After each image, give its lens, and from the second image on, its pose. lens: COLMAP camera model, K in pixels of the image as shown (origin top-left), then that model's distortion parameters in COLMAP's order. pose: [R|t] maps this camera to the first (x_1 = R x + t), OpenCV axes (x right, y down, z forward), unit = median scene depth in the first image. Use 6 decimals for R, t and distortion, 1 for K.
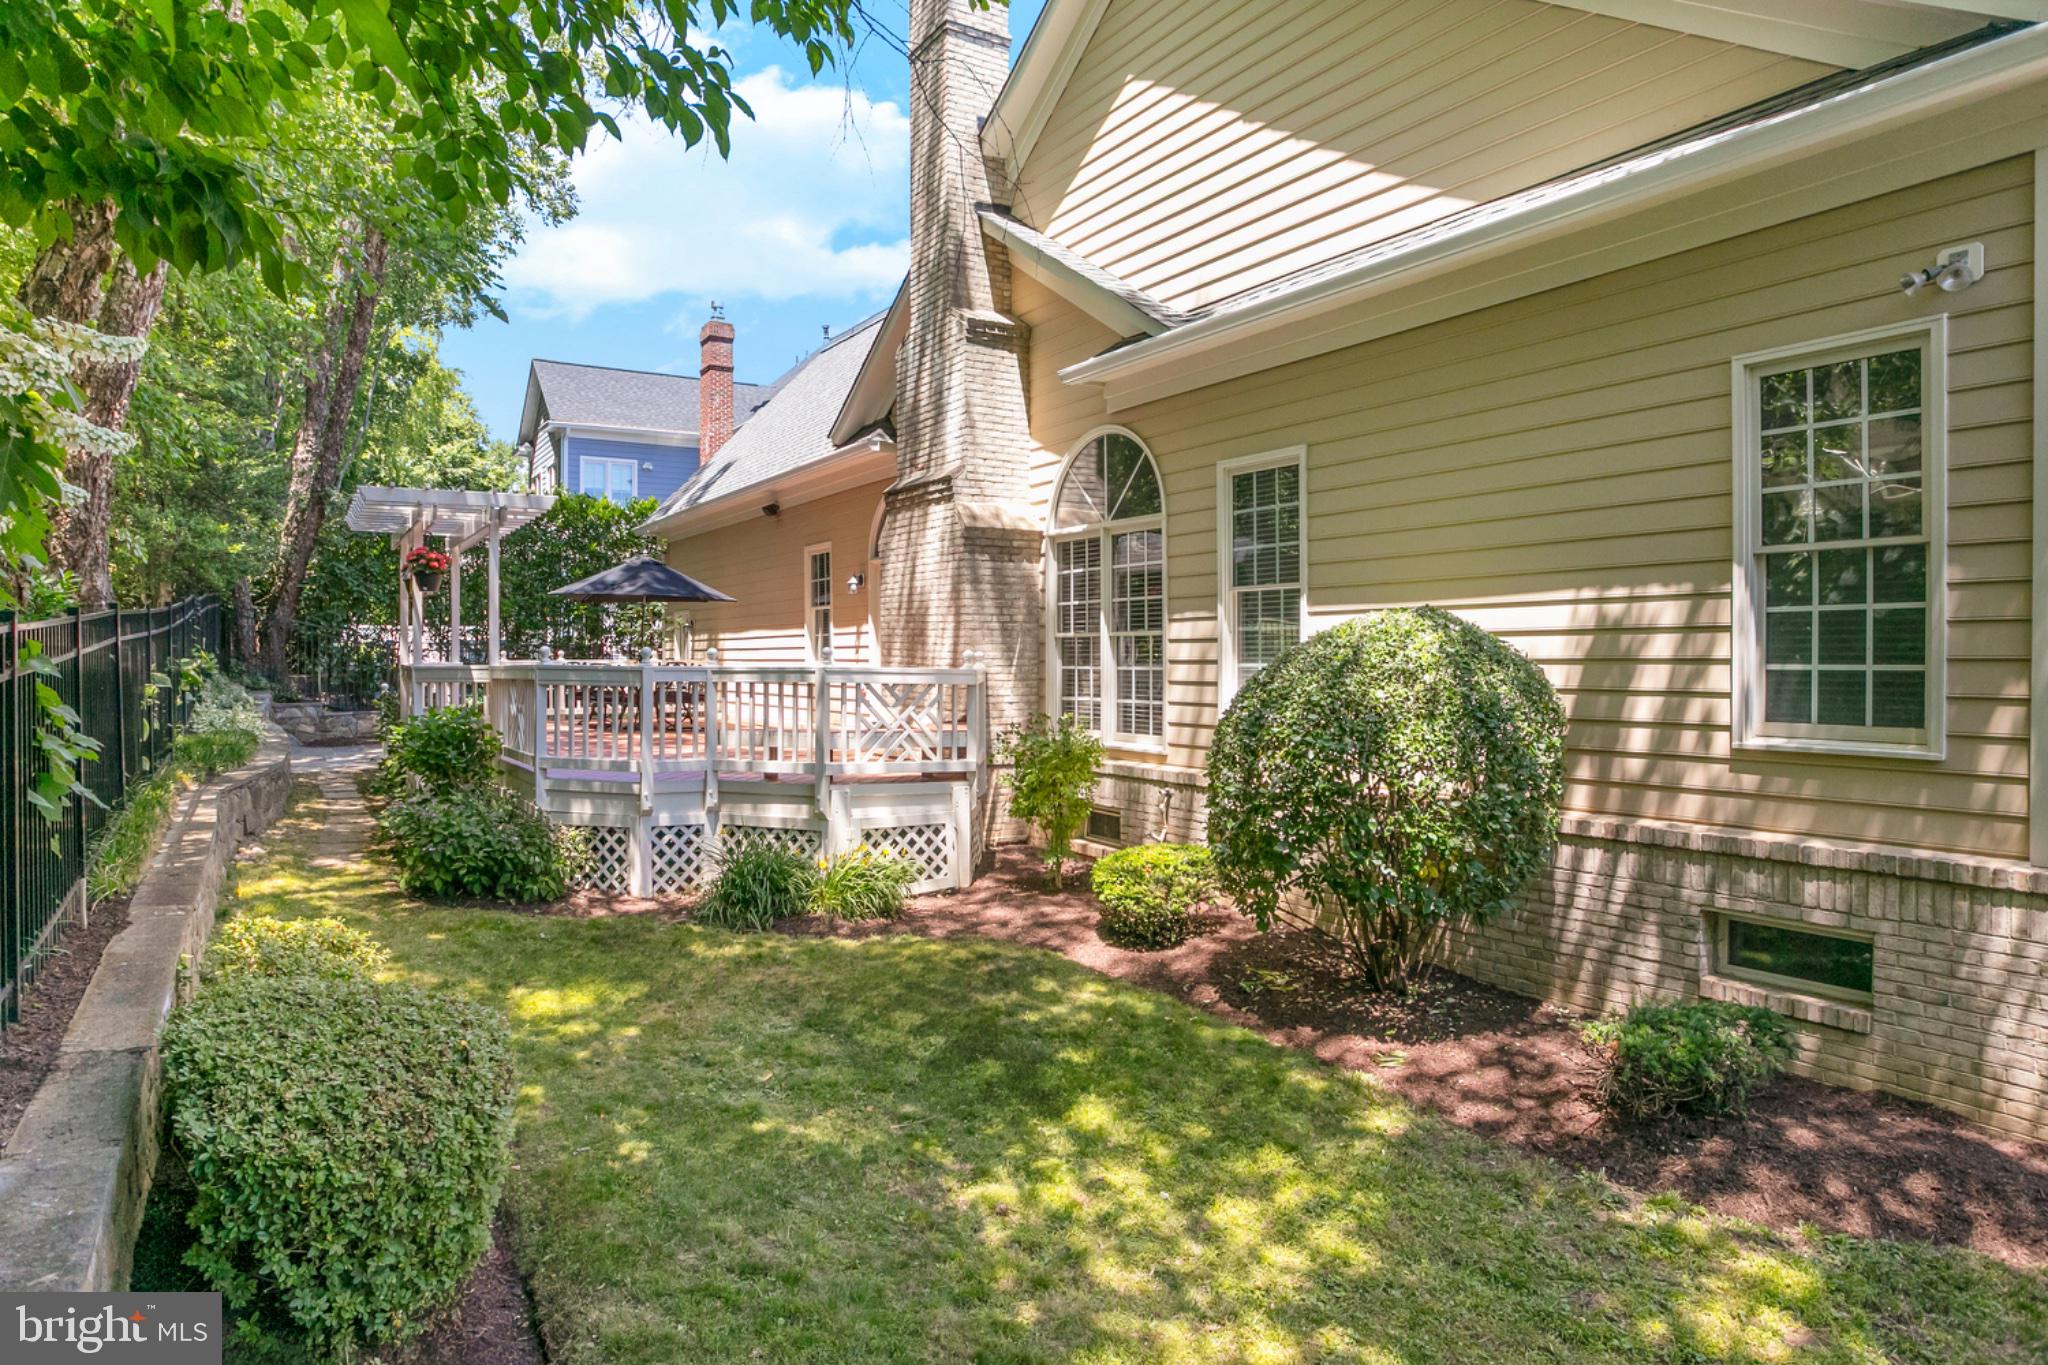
lens RADIAL K [[1125.3, 0, 1024.0], [0, 1125.3, 682.5], [0, 0, 1]] dist [-0.083611, 0.039910]
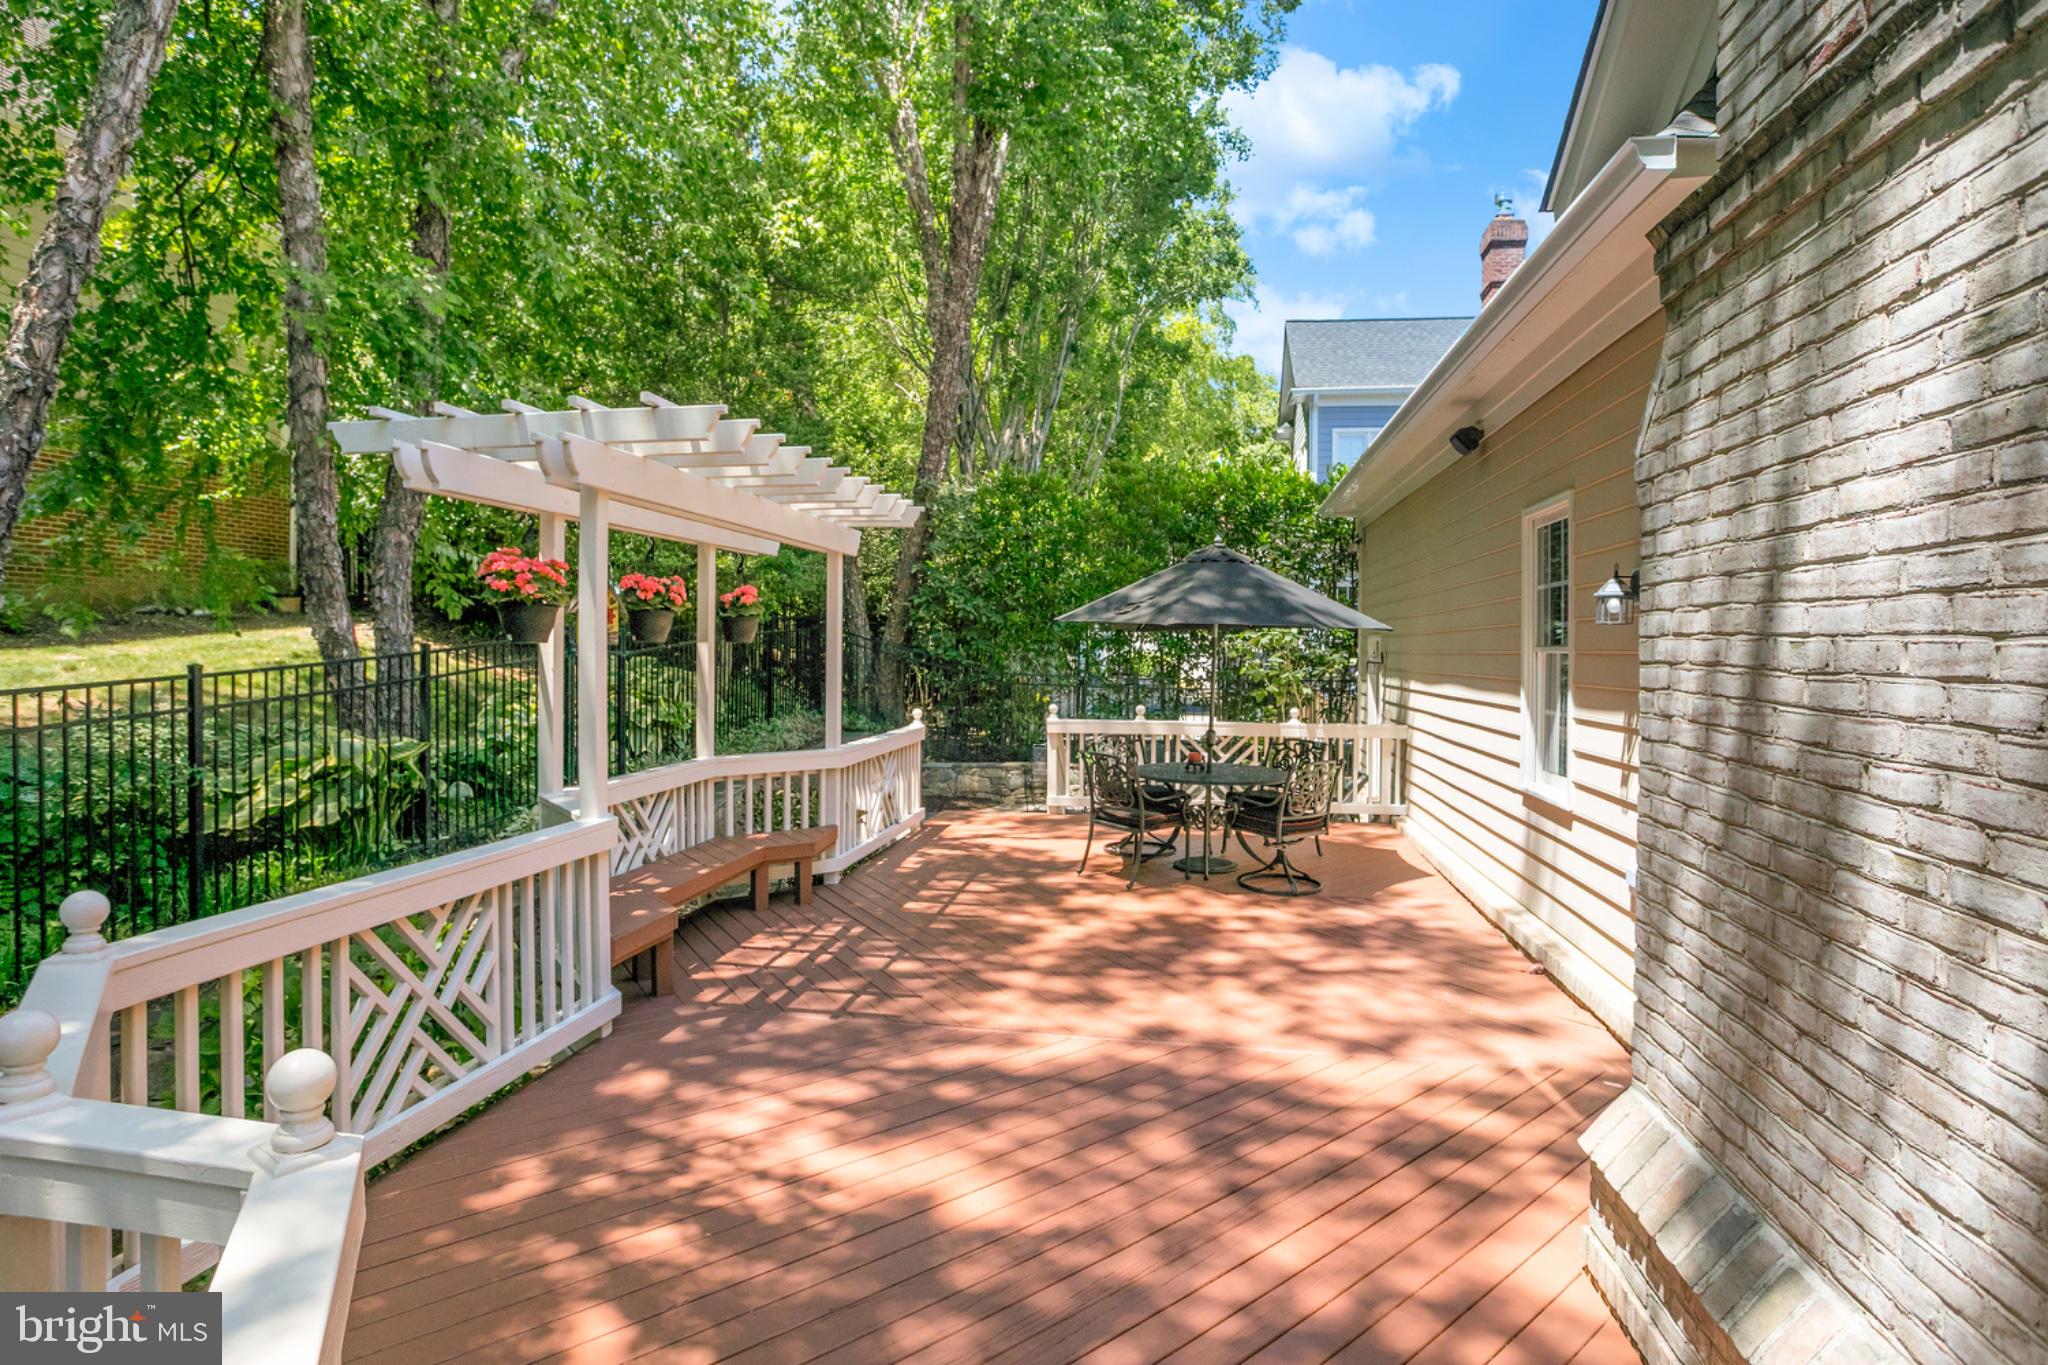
lens RADIAL K [[1125.3, 0, 1024.0], [0, 1125.3, 682.5], [0, 0, 1]] dist [-0.083611, 0.039910]
pose [[0.743754, 0.027703, -0.667879, -0.070390], [-0.026155, 0.999582, 0.012335, -0.077663], [0.667941, 0.008295, 0.744168, 0.790641]]
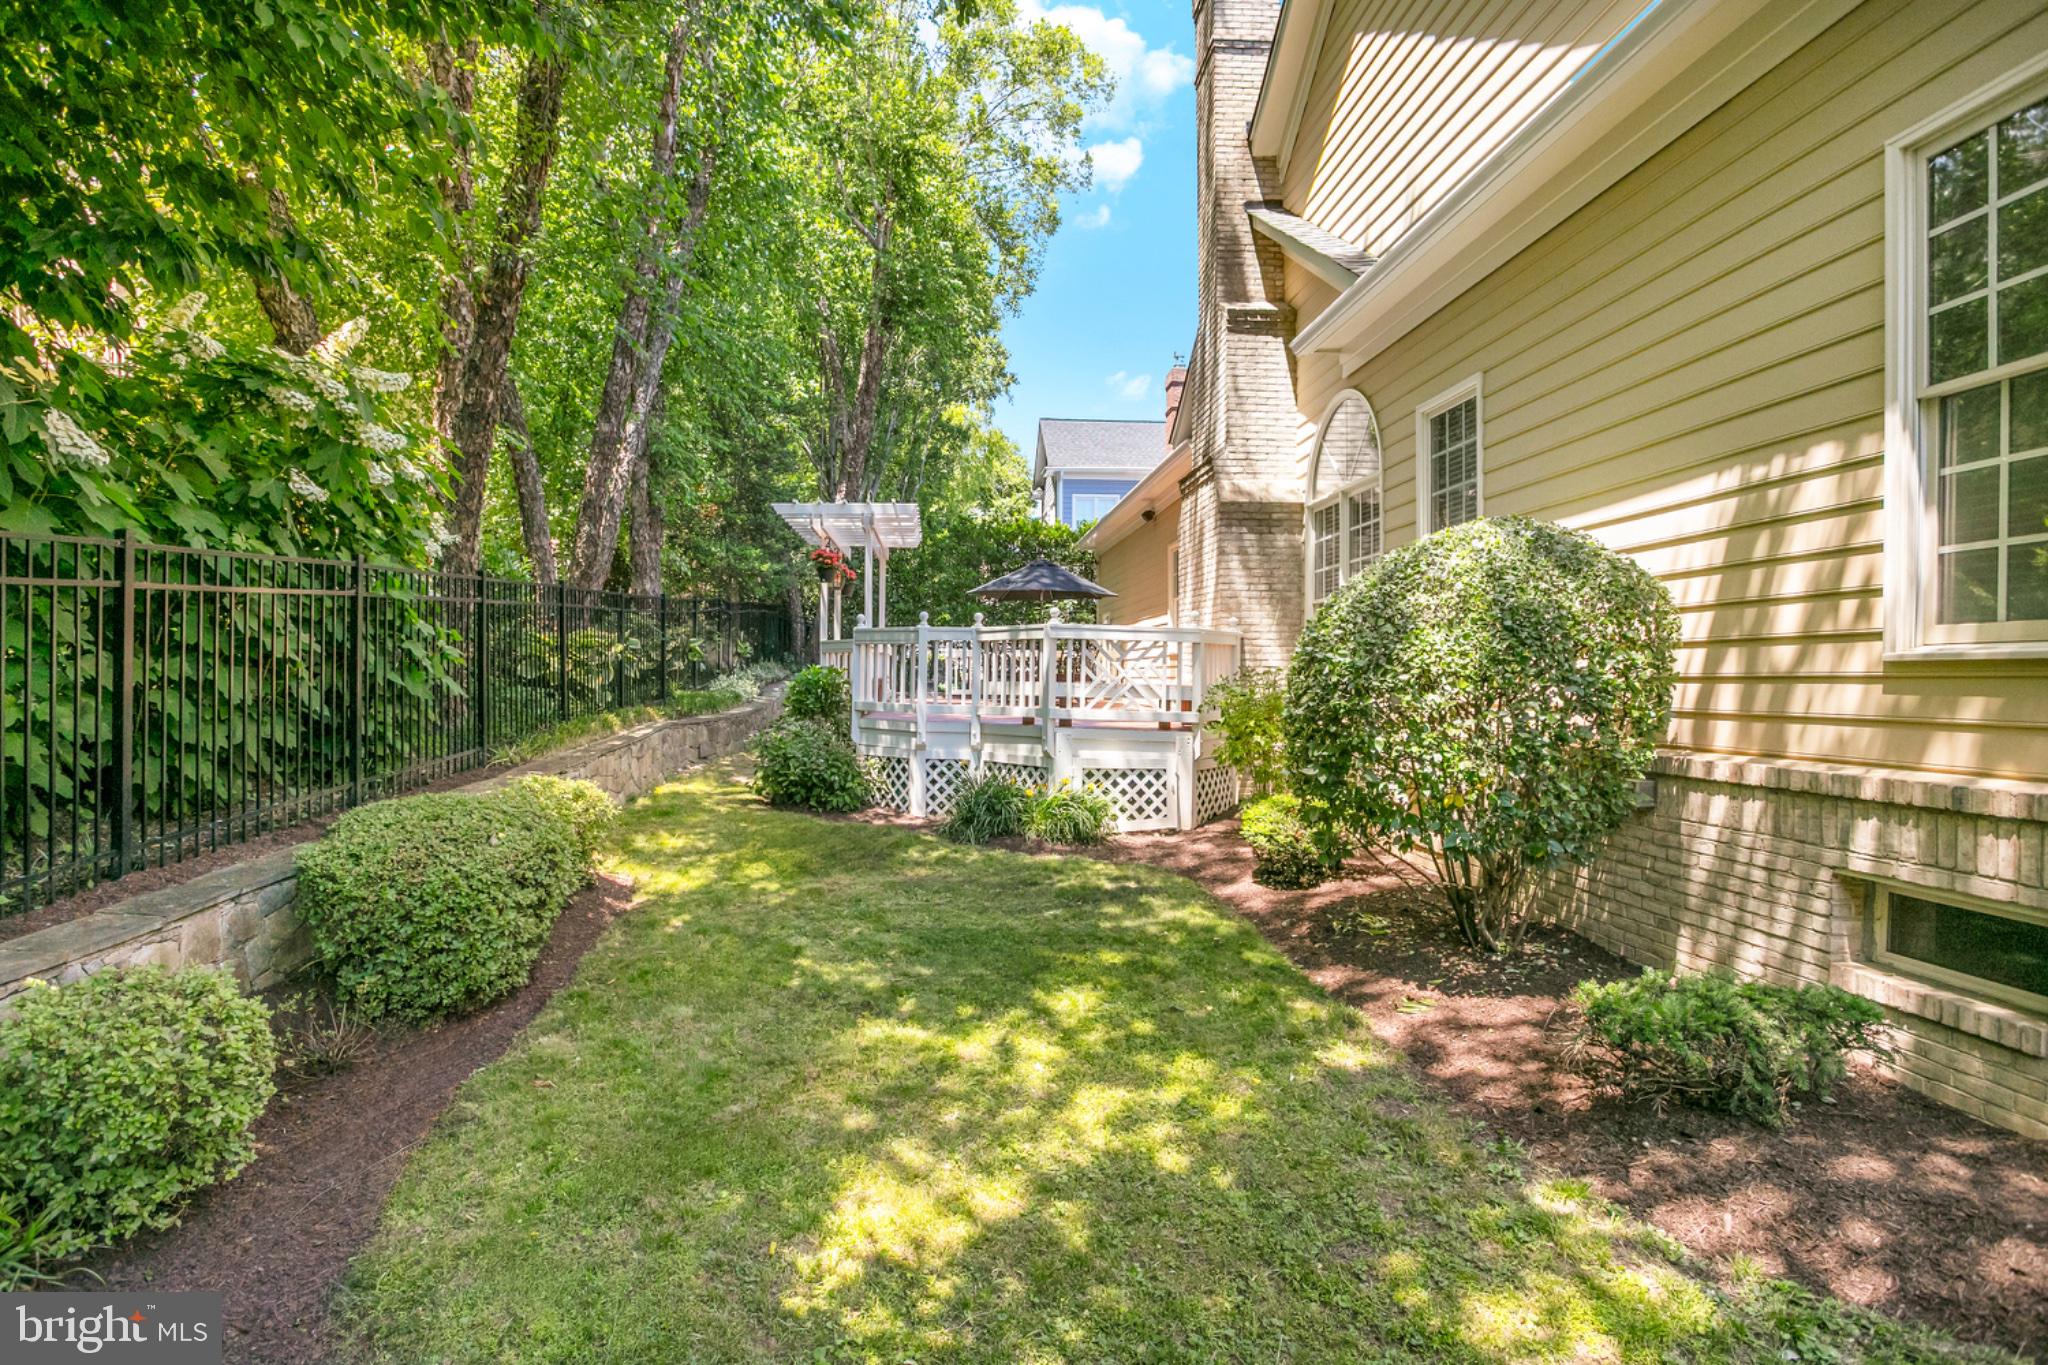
lens RADIAL K [[1004.4, 0, 1024.0], [0, 1004.4, 682.5], [0, 0, 1]] dist [-0.057417, 0.025056]
pose [[0.879566, 0.006254, -0.475736, 0.228971], [-0.014078, 0.999818, -0.012885, 0.047235], [0.475569, 0.018031, 0.879493, 0.065673]]
